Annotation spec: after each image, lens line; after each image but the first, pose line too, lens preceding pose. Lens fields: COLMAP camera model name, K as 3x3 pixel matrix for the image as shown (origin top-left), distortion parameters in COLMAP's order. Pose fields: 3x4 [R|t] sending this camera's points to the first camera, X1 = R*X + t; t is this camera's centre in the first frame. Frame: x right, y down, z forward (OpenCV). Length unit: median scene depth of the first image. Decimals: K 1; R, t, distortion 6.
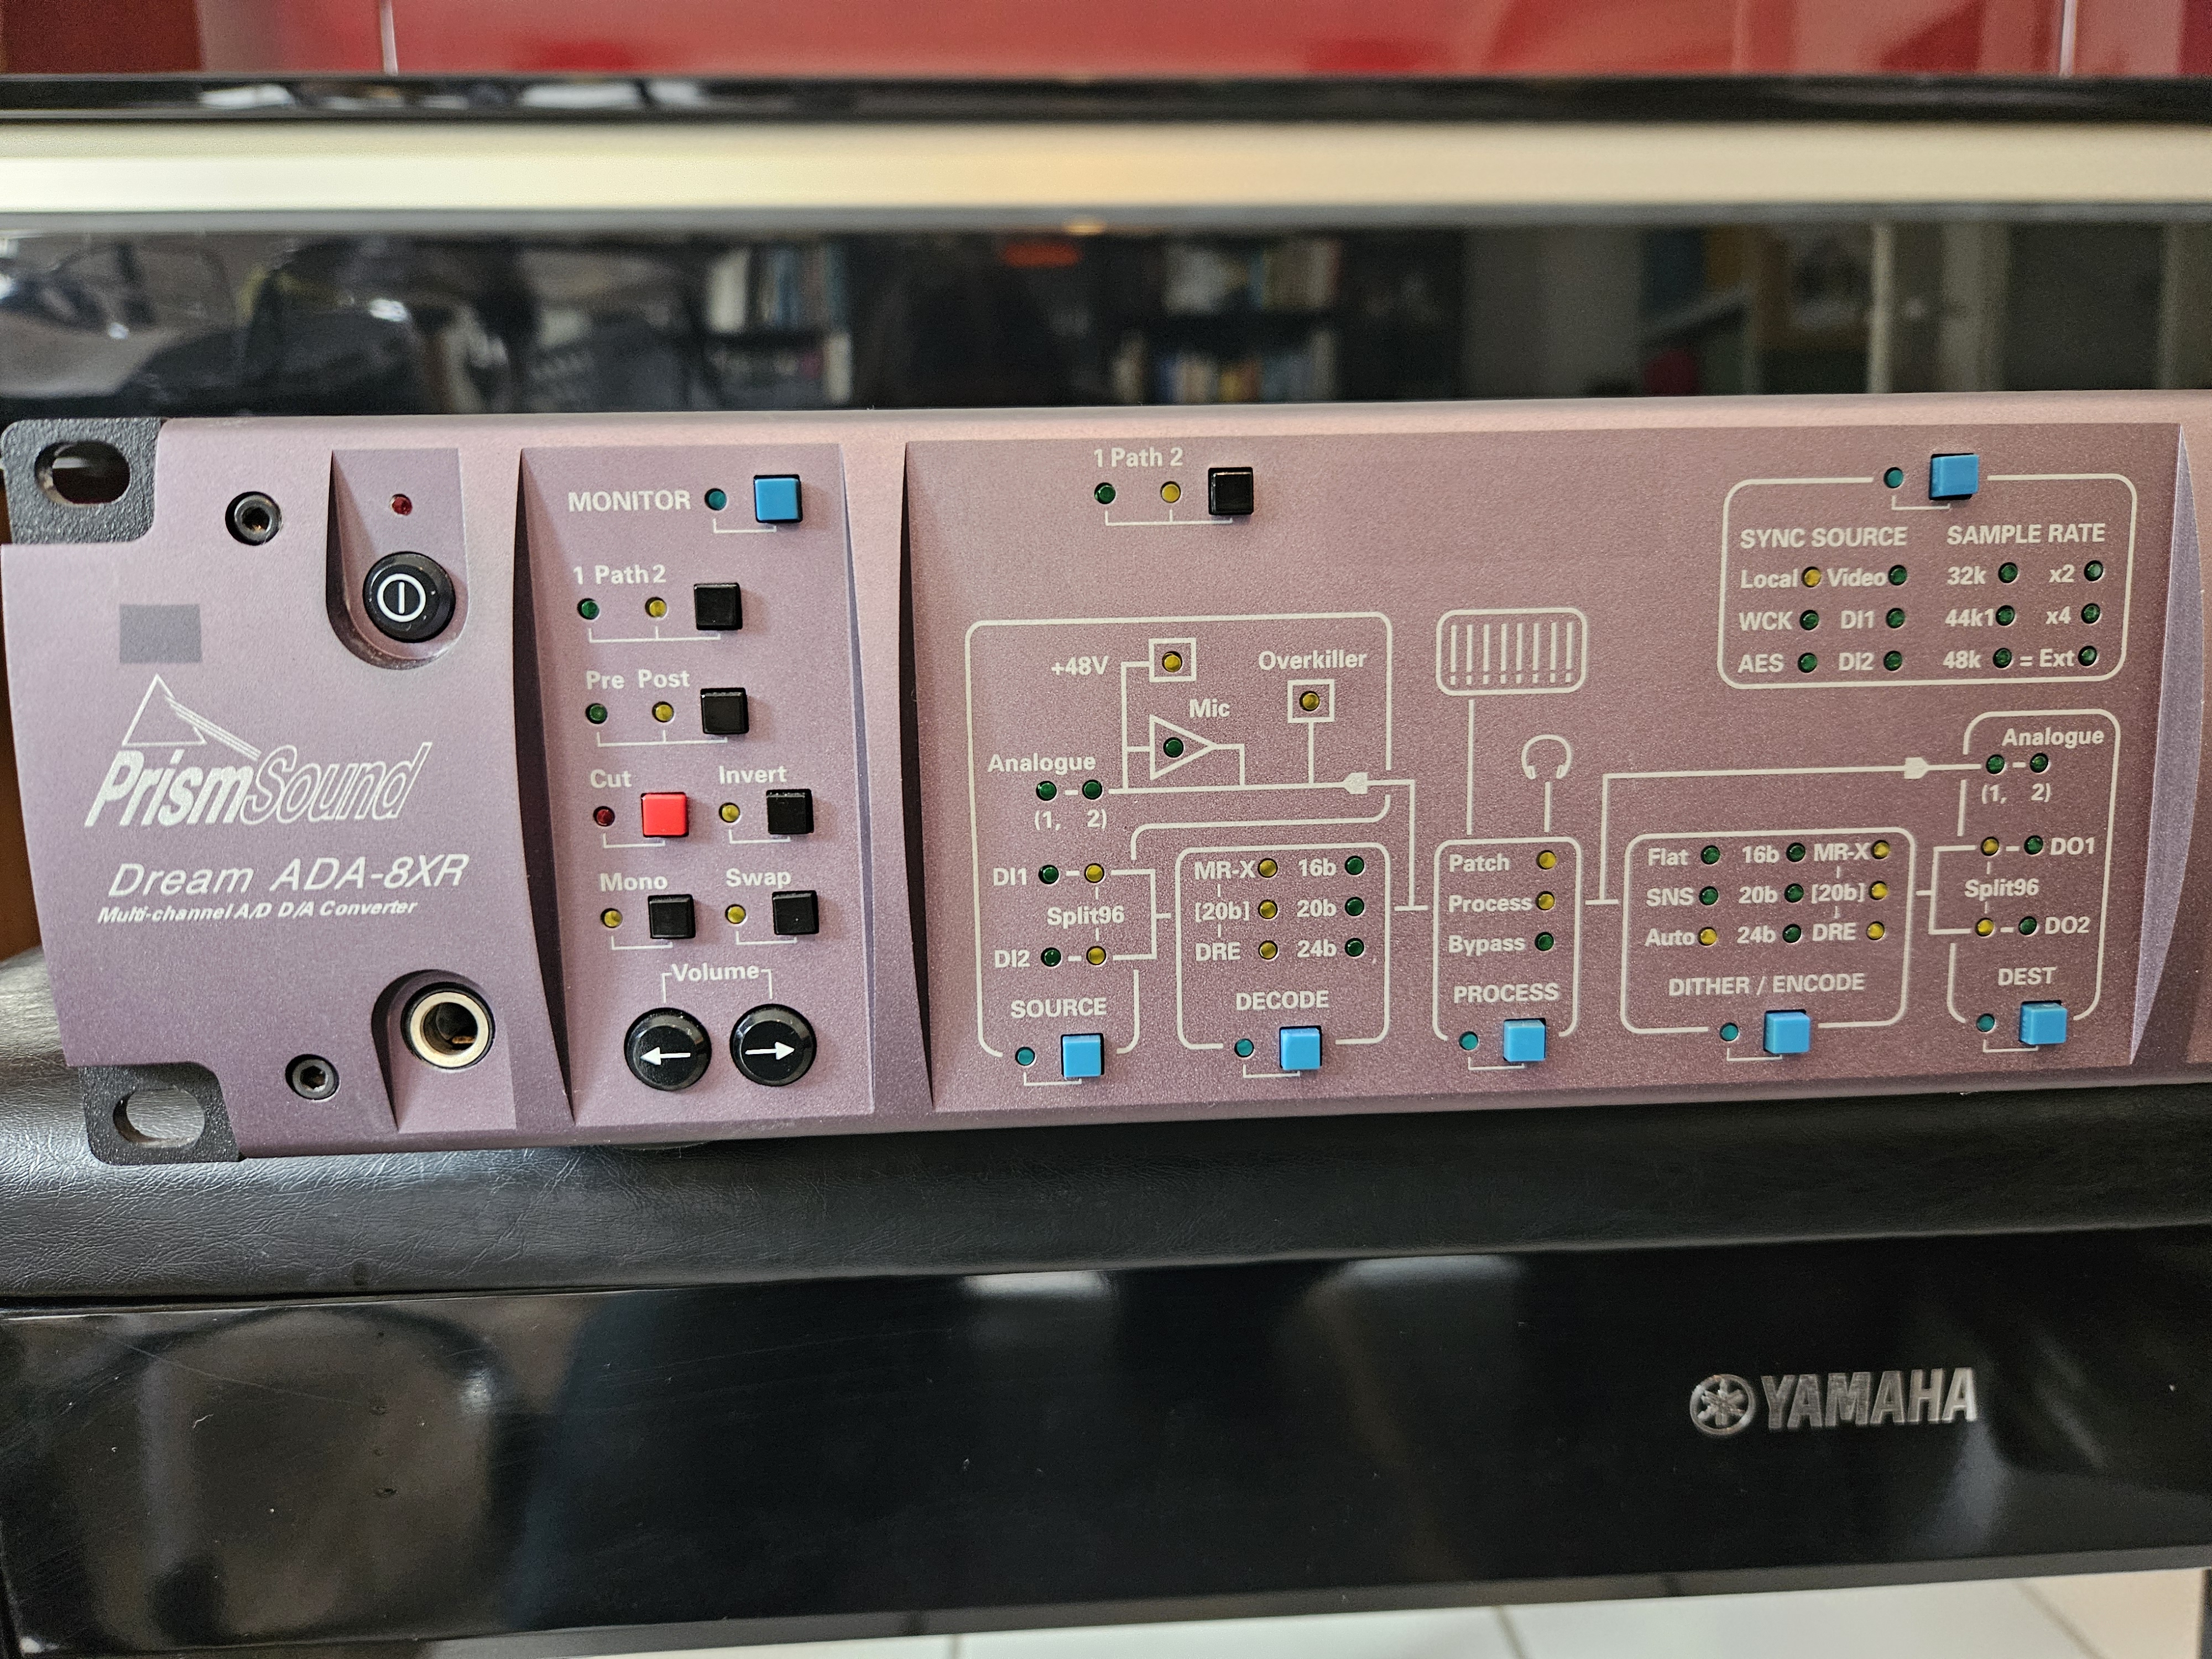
lens RADIAL K [[1468.0, 0, 1029.6], [0, 1468.0, 800.2], [0, 0, 1]] dist [0.032091, -0.023567]
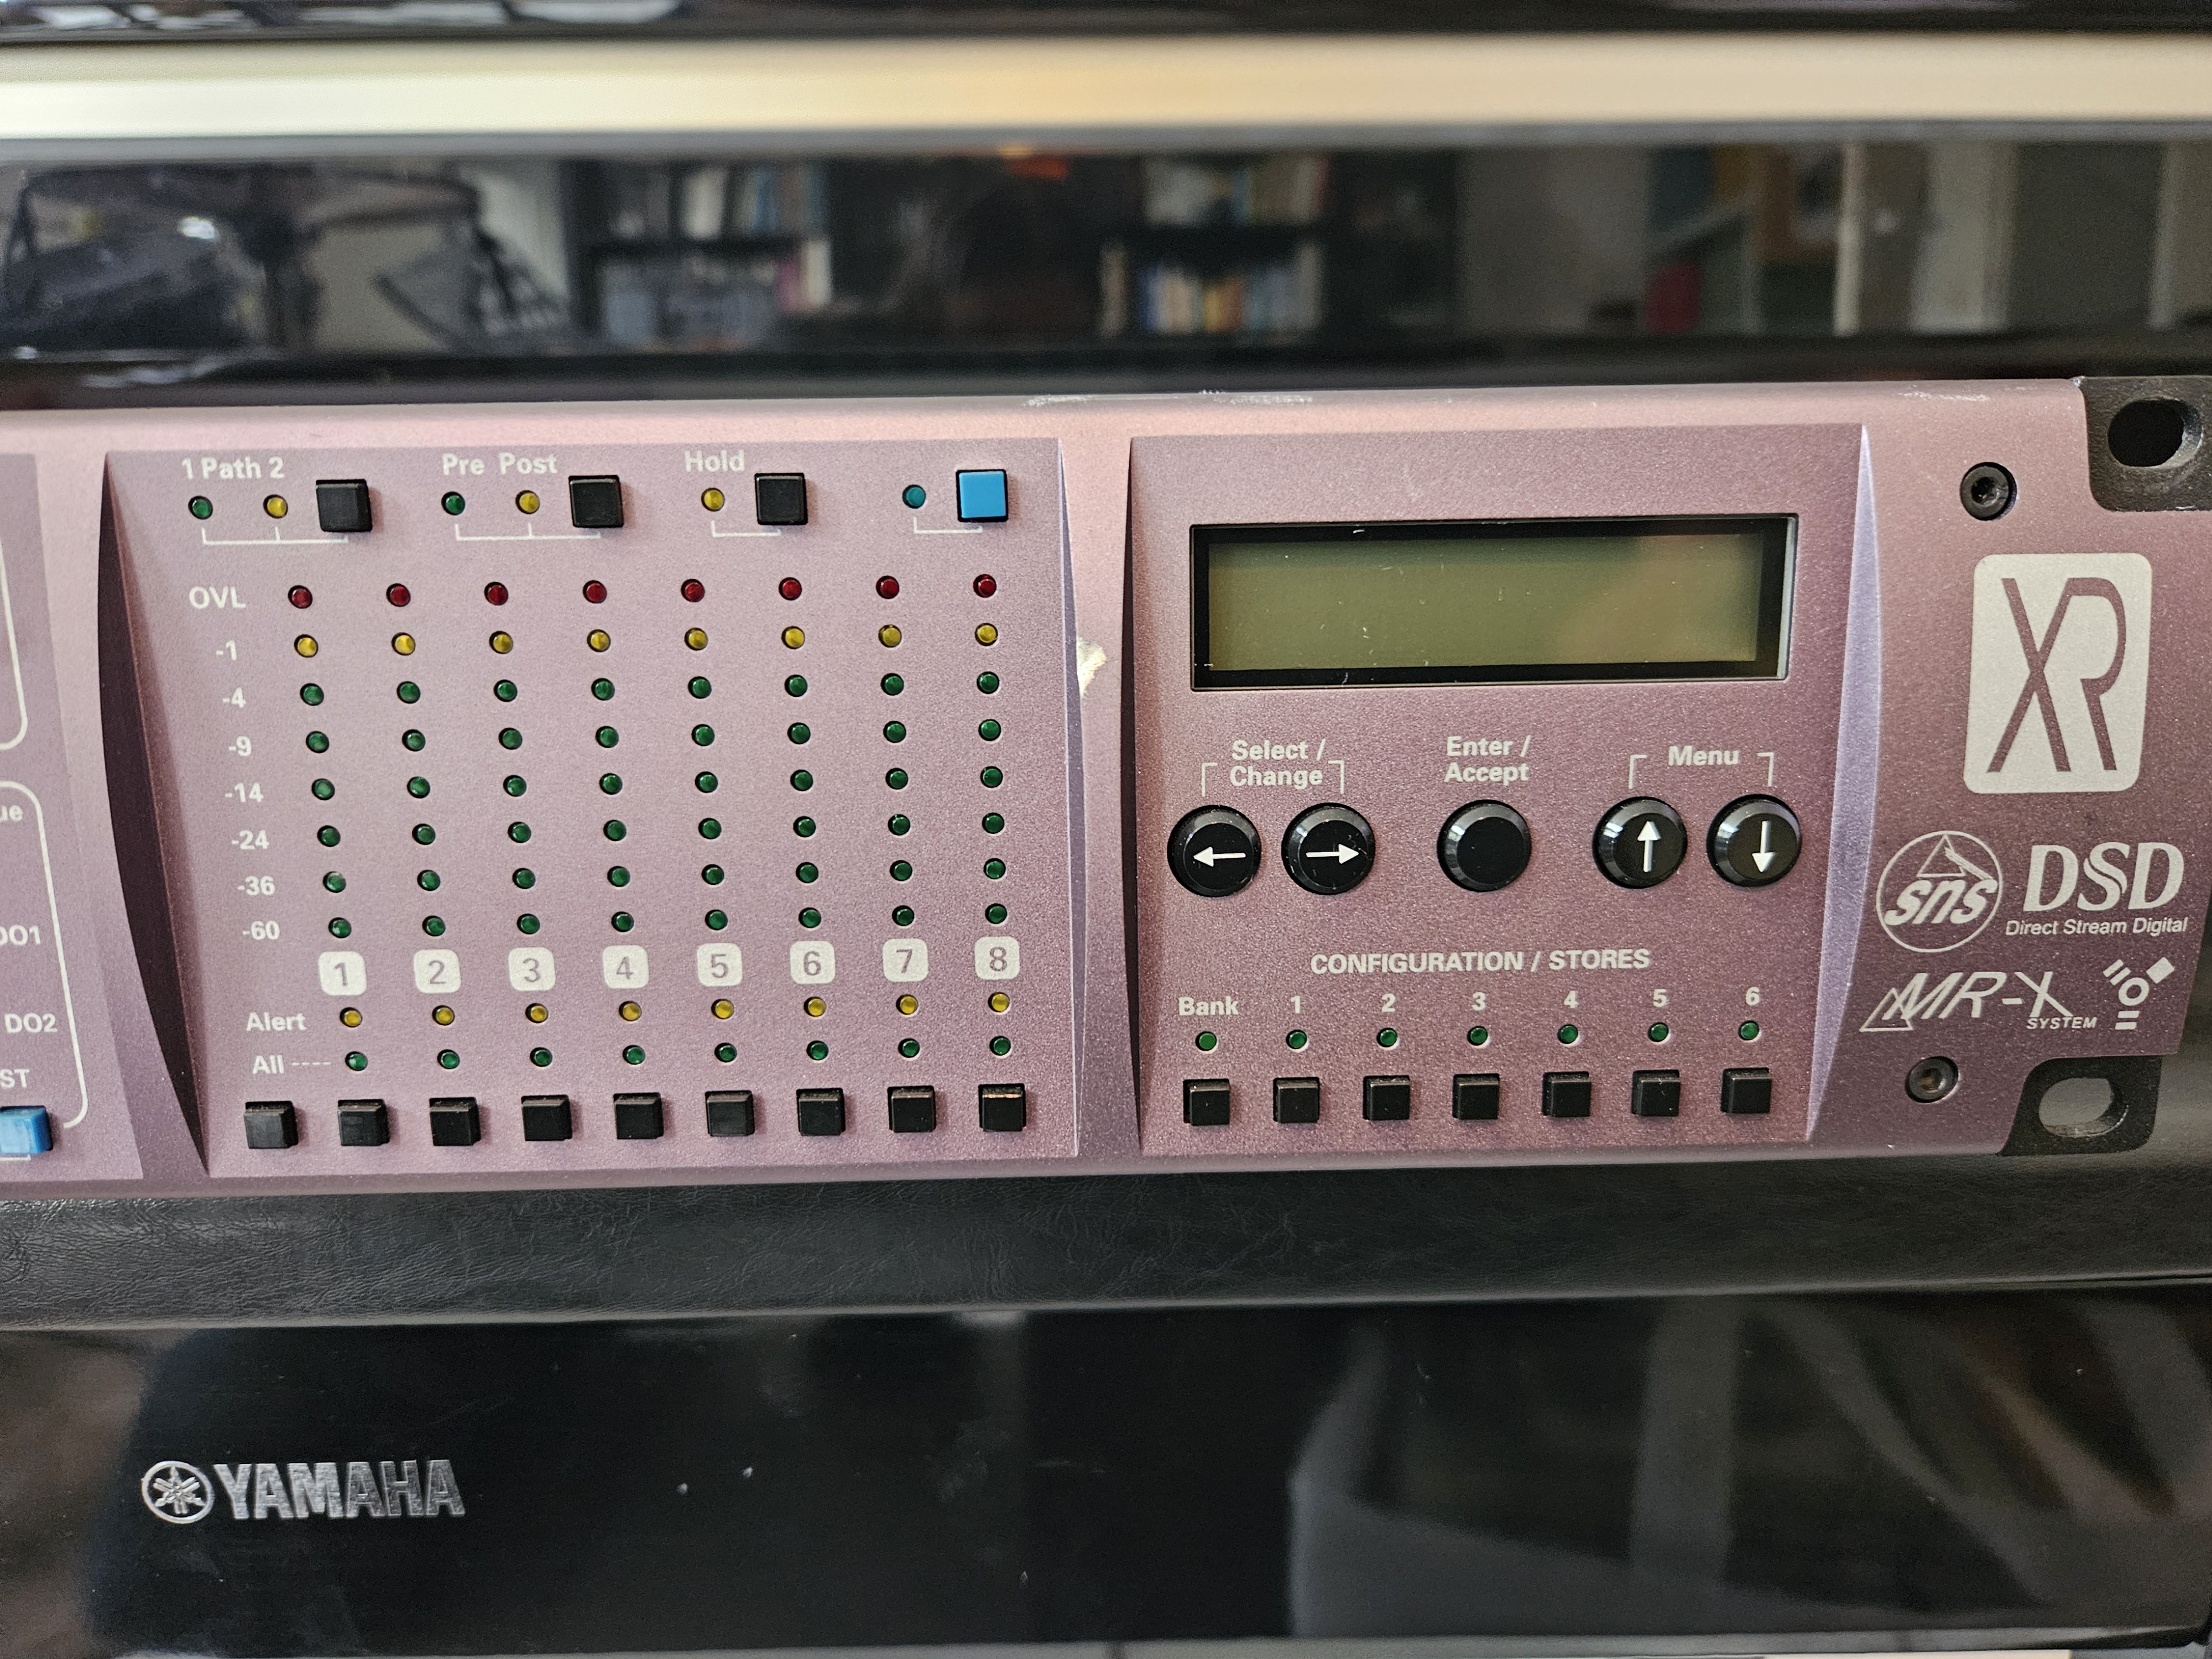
lens RADIAL K [[1468.0, 0, 1143.0], [0, 1468.0, 809.0], [0, 0, 1]] dist [0.032091, -0.023567]
pose [[0.999507, 0.014512, -0.027849, 1.087769], [-0.012940, 0.998357, 0.055813, -0.079198], [0.028613, -0.055425, 0.998053, 0.113621]]
